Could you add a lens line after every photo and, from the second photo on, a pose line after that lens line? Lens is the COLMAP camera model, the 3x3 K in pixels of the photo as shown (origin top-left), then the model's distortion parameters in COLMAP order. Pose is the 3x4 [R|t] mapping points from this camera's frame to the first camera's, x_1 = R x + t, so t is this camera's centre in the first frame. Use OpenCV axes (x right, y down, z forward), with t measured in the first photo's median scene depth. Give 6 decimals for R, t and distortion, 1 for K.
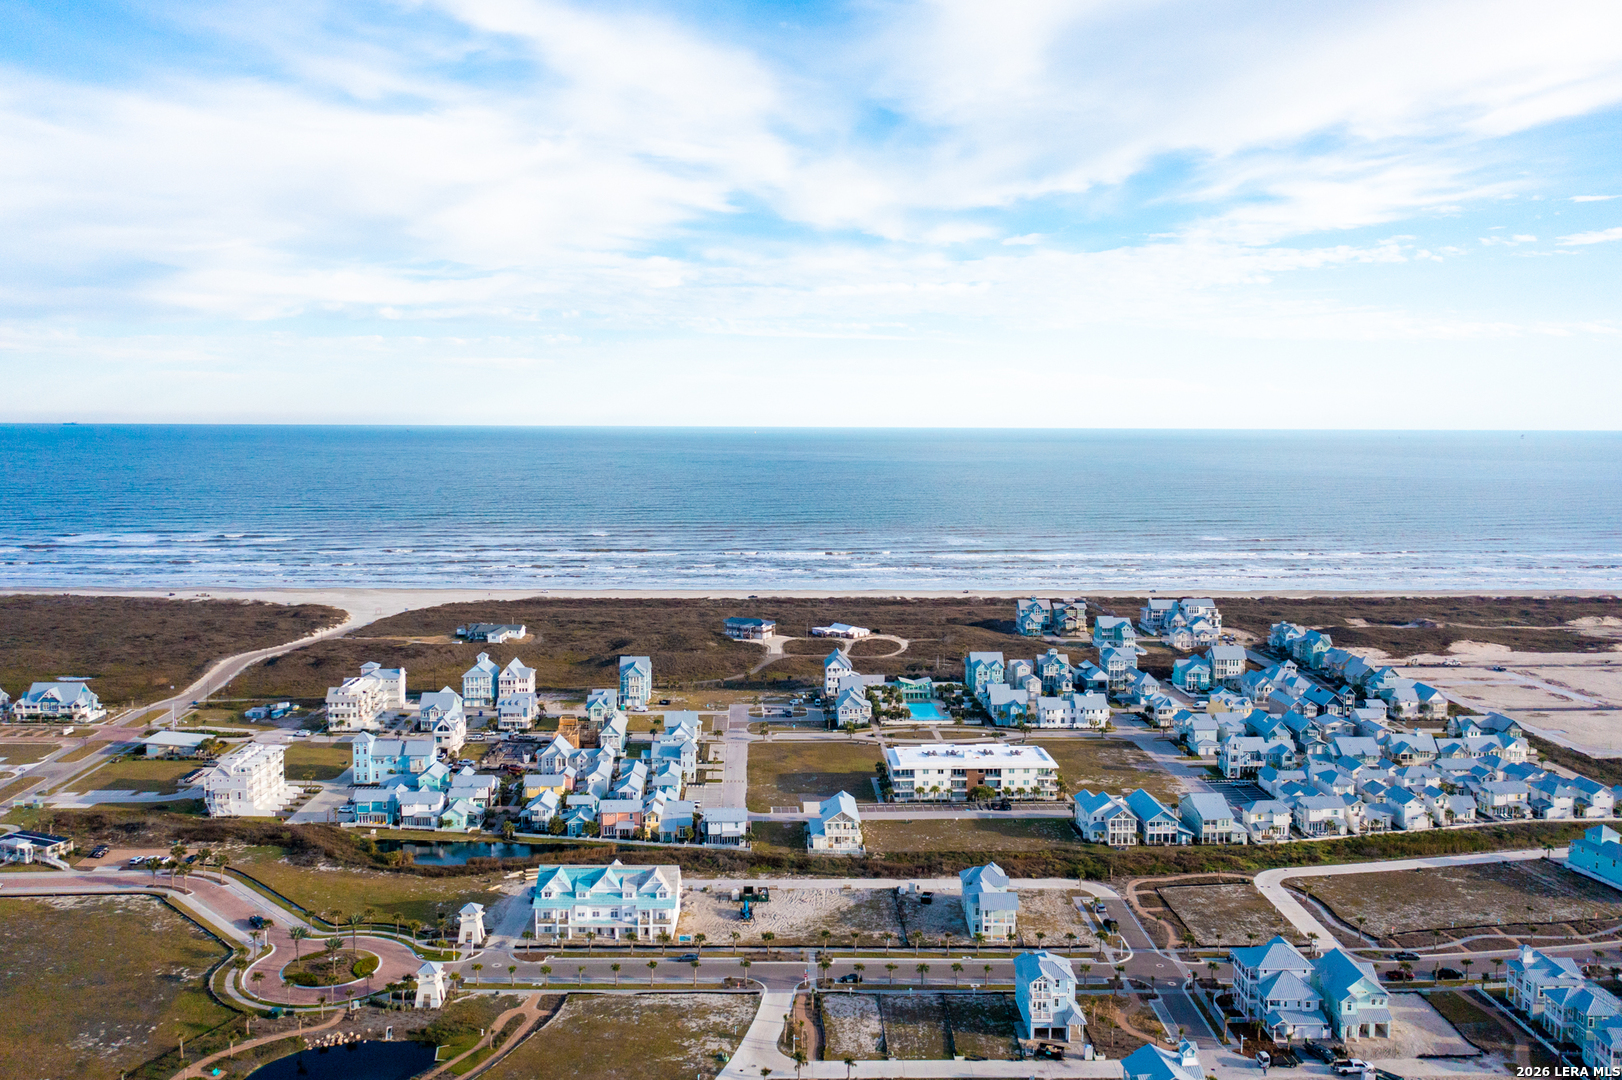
lens RADIAL K [[1304.0, 0, 811.0], [0, 1304.0, 540.0], [0, 0, 1]] dist [-0.012294, 0.007228]
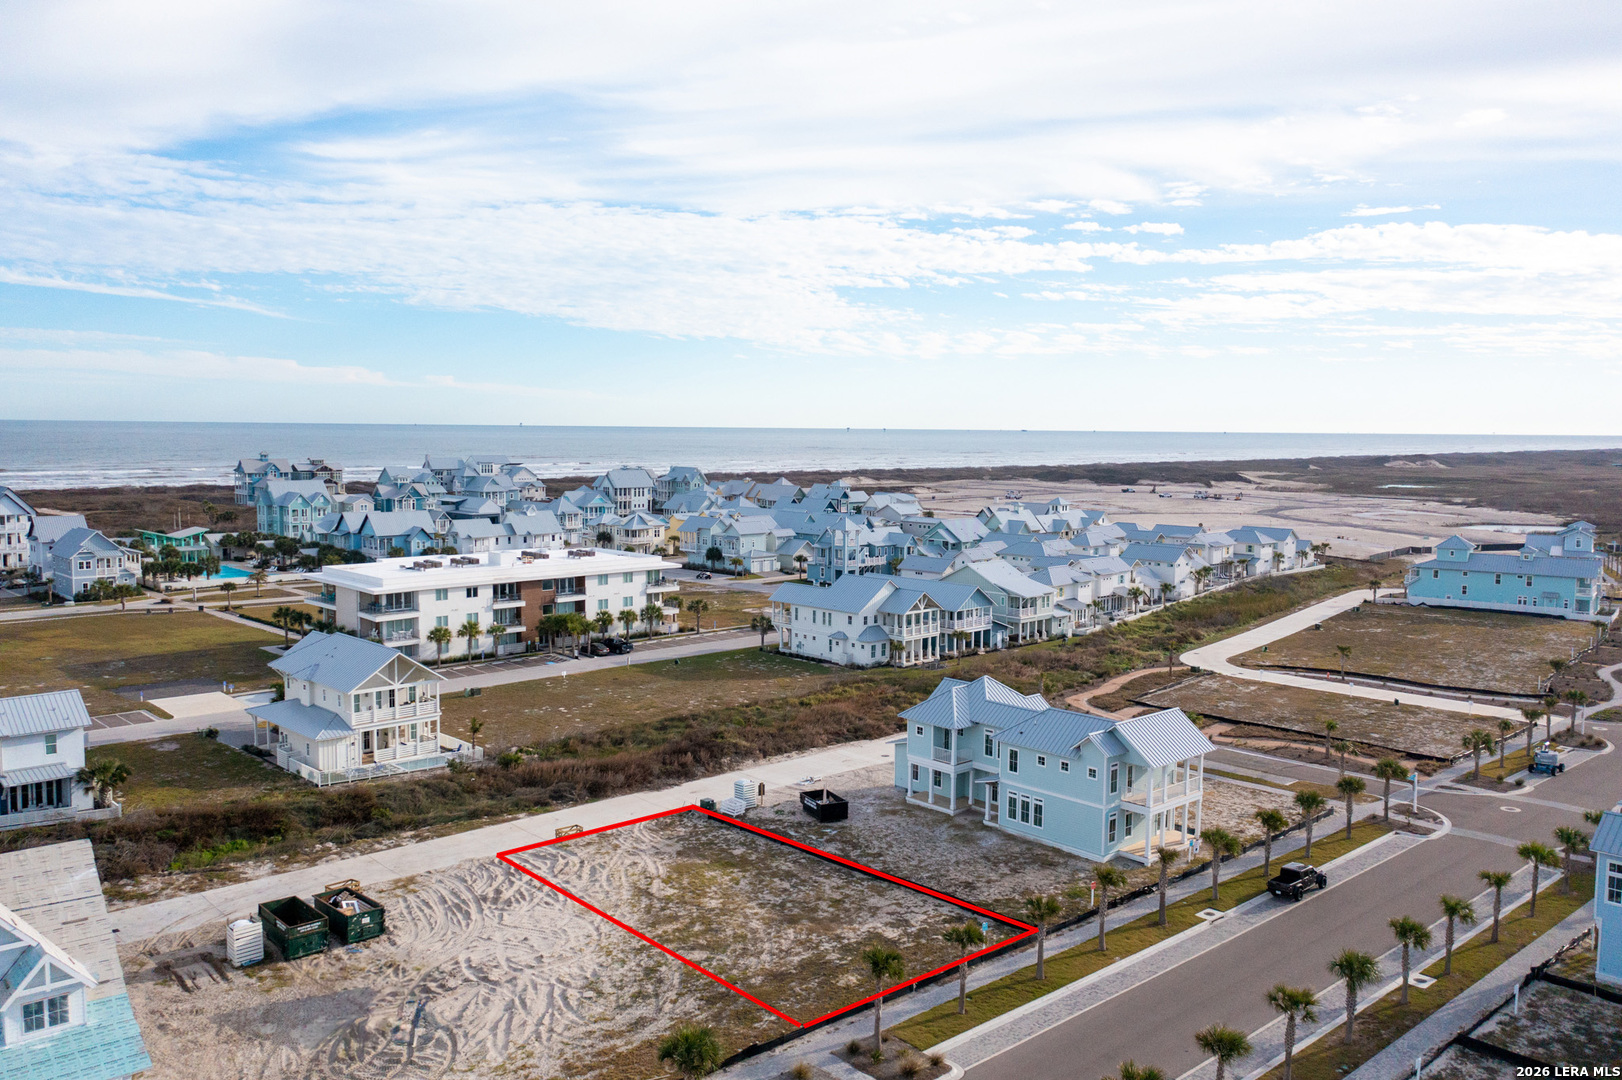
lens RADIAL K [[1280.3, 0, 807.0], [0, 1280.3, 537.3], [0, 0, 1]] dist [-0.015633, 0.007000]
pose [[0.743557, -0.052082, 0.666642, -0.112889], [0.050908, 0.998478, 0.021225, 0.161566], [-0.666732, 0.018155, 0.745076, 0.616223]]
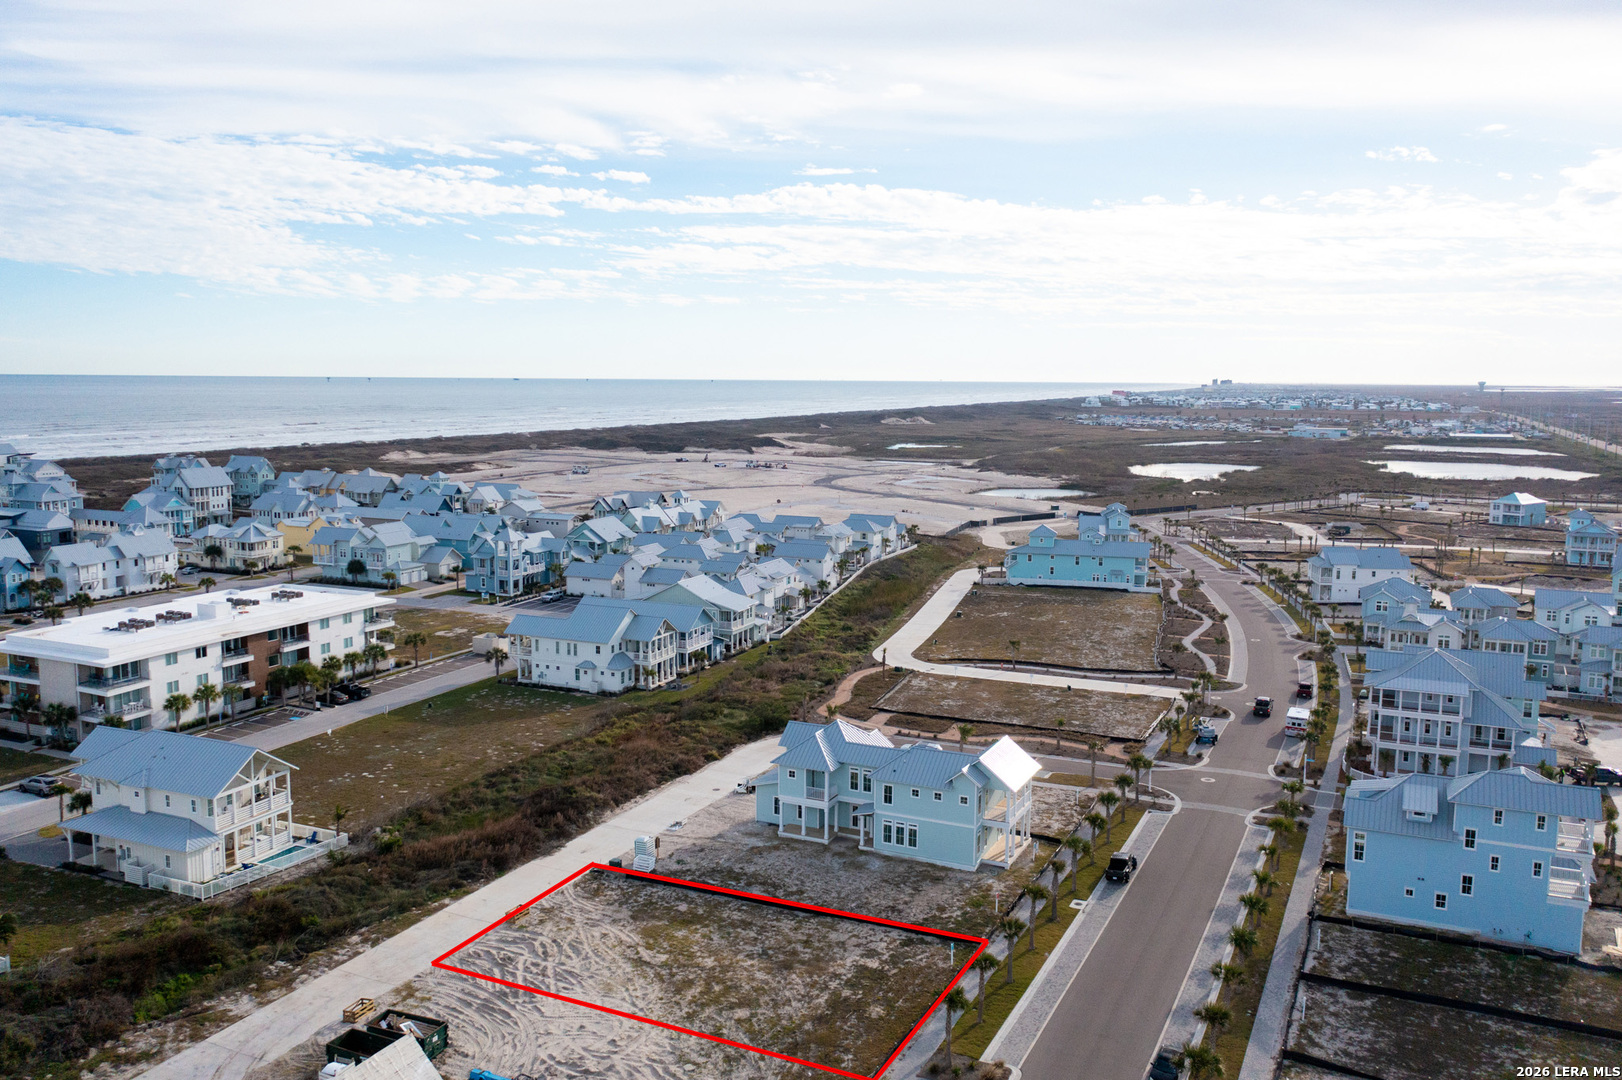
lens RADIAL K [[1286.8, 0, 804.6], [0, 1286.8, 537.4], [0, 0, 1]] dist [-0.015120, 0.004766]
pose [[0.433883, -0.108799, 0.894376, -0.193175], [0.072562, 0.993677, 0.085677, 0.123622], [-0.898043, 0.027724, 0.439034, 0.663607]]
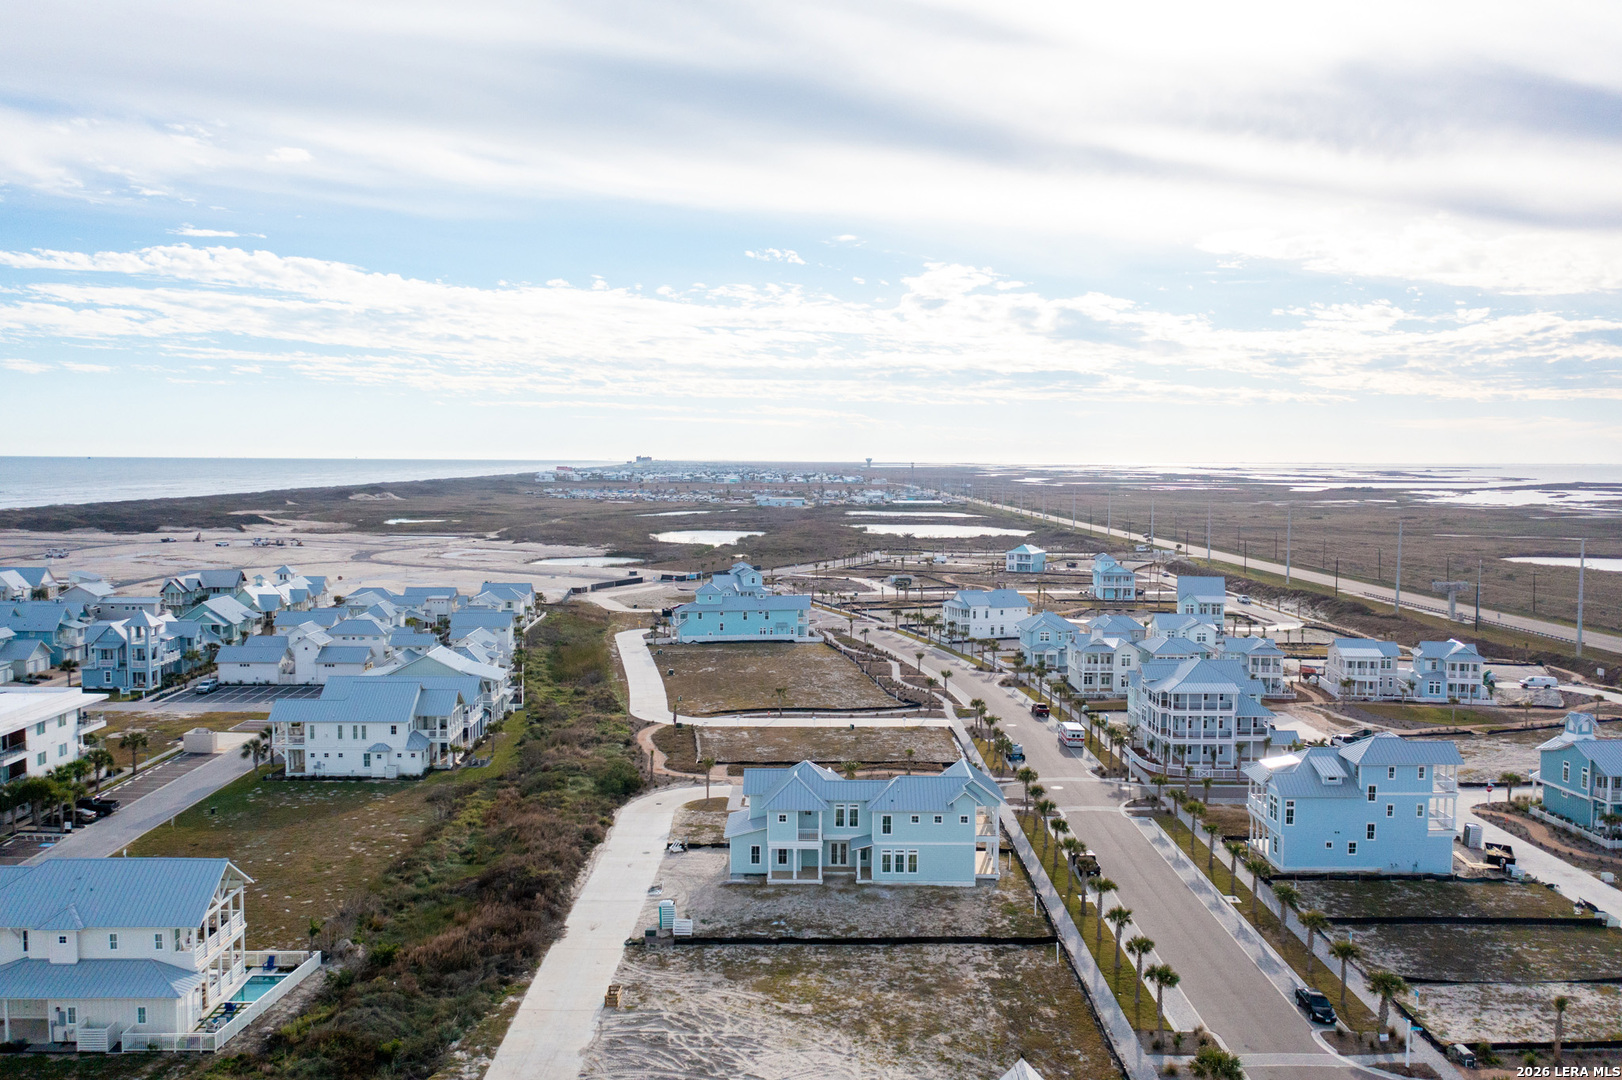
lens RADIAL K [[1280.3, 0, 807.0], [0, 1280.3, 537.3], [0, 0, 1]] dist [-0.015633, 0.007000]
pose [[0.002734, -0.061113, 0.998127, -0.227920], [0.079861, 0.994956, 0.060700, 0.121188], [-0.996802, 0.079546, 0.007601, 0.798940]]
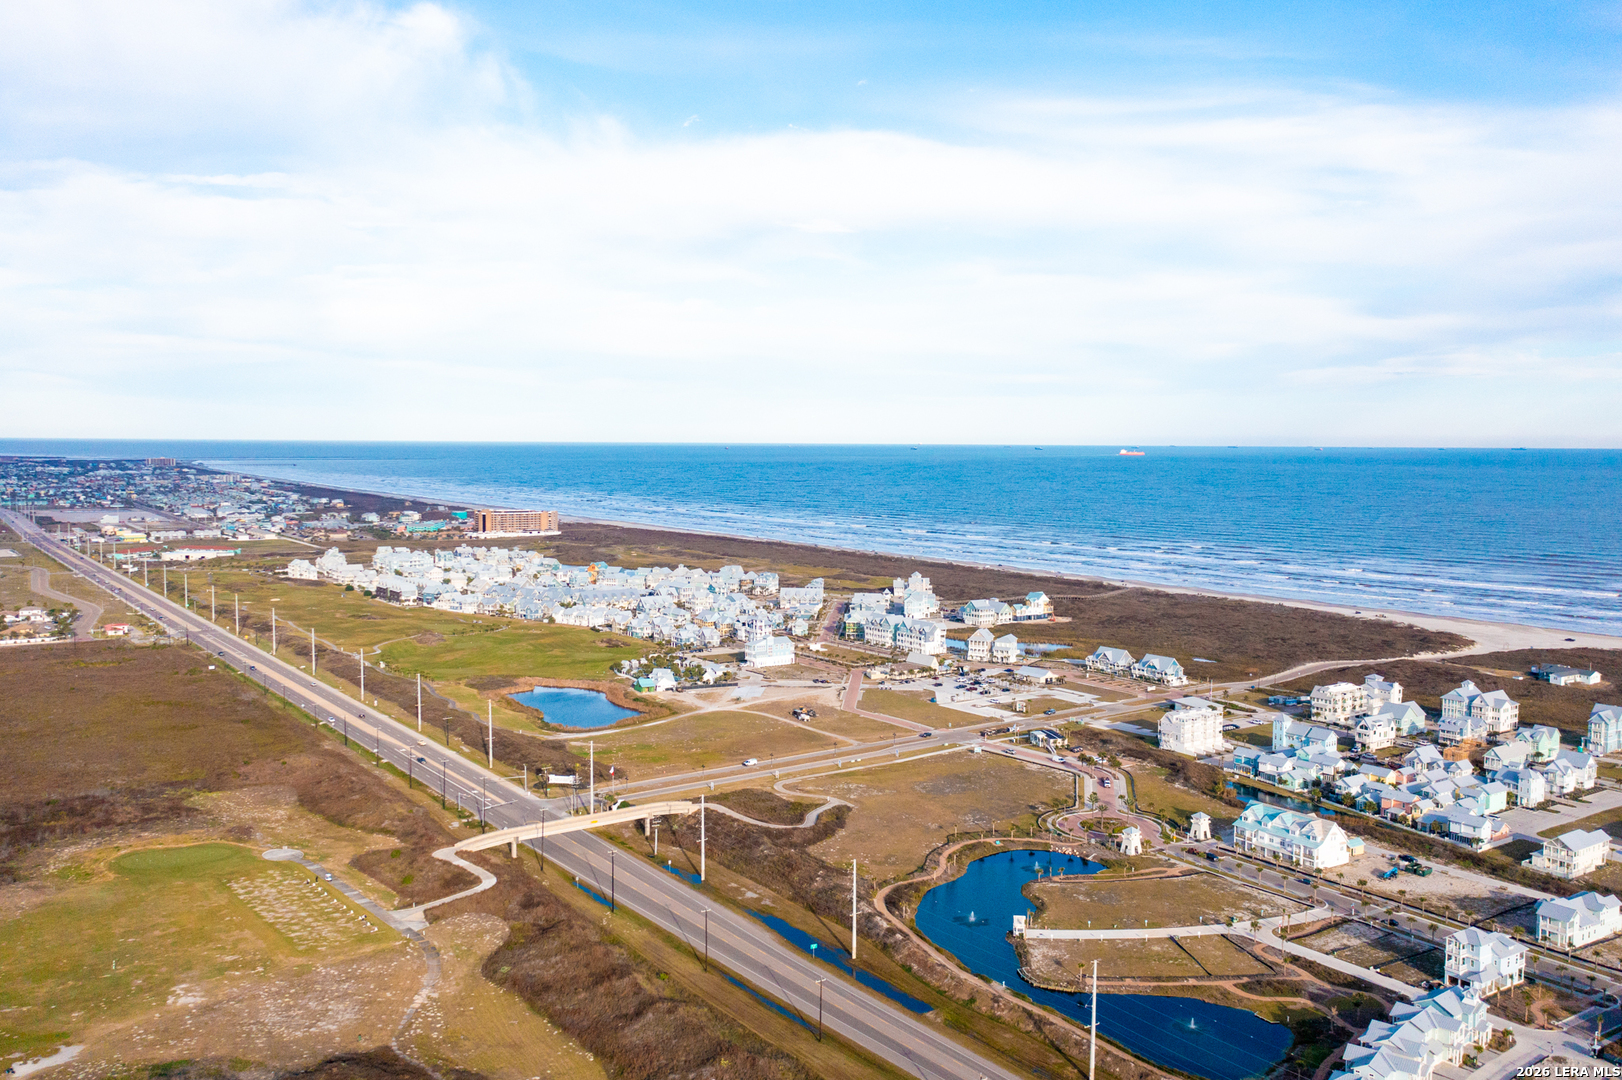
lens RADIAL K [[1380.3, 0, 811.0], [0, 1380.3, 540.0], [0, 0, 1]] dist [-0.014662, 0.007354]
pose [[0.544165, 0.055969, -0.837109, 0.598323], [-0.075181, 0.997011, 0.017789, -0.017649], [0.835603, 0.053255, 0.546747, -0.181314]]
